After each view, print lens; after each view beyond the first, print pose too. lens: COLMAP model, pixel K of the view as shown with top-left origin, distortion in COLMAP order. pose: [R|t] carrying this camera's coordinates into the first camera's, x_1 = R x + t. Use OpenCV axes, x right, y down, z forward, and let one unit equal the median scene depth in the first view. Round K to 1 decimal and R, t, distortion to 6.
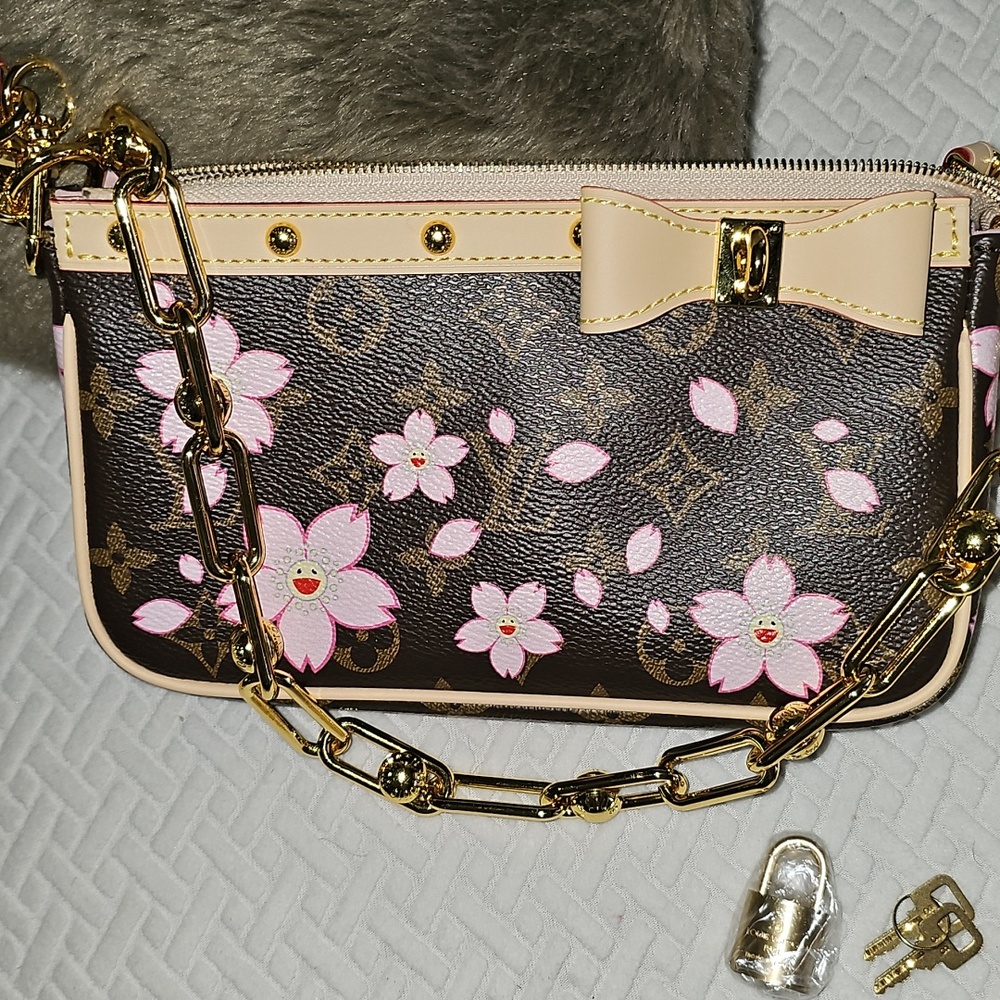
lens RADIAL K [[1217.7, 0, 495.4], [0, 1217.7, 498.3], [0, 0, 1]] dist [0.019651, 0.000000]
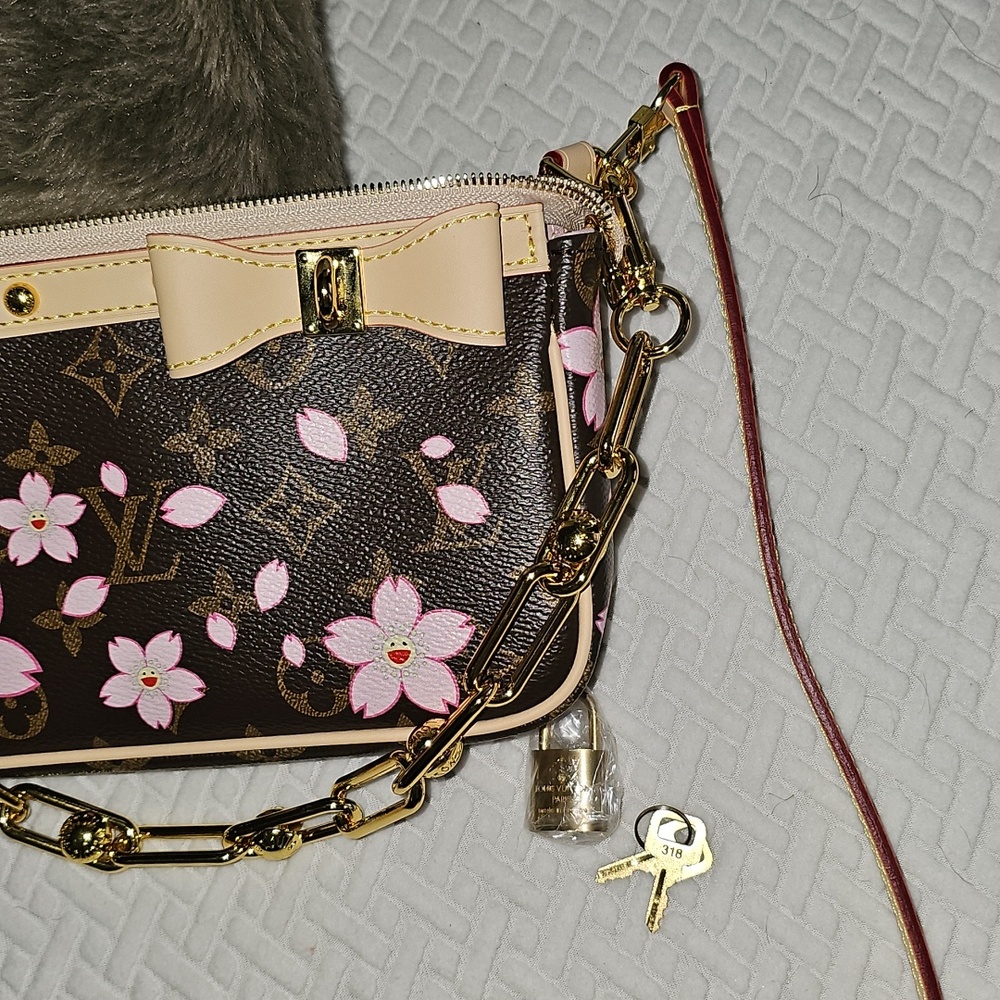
lens RADIAL K [[1217.7, 0, 528.8], [0, 1217.7, 483.3], [0, 0, 1]] dist [0.019651, 0.000000]
pose [[0.993067, -0.115887, 0.019708, 0.320849], [0.116066, 0.993207, -0.008216, -0.008545], [-0.018622, 0.010447, 0.999772, -0.004699]]
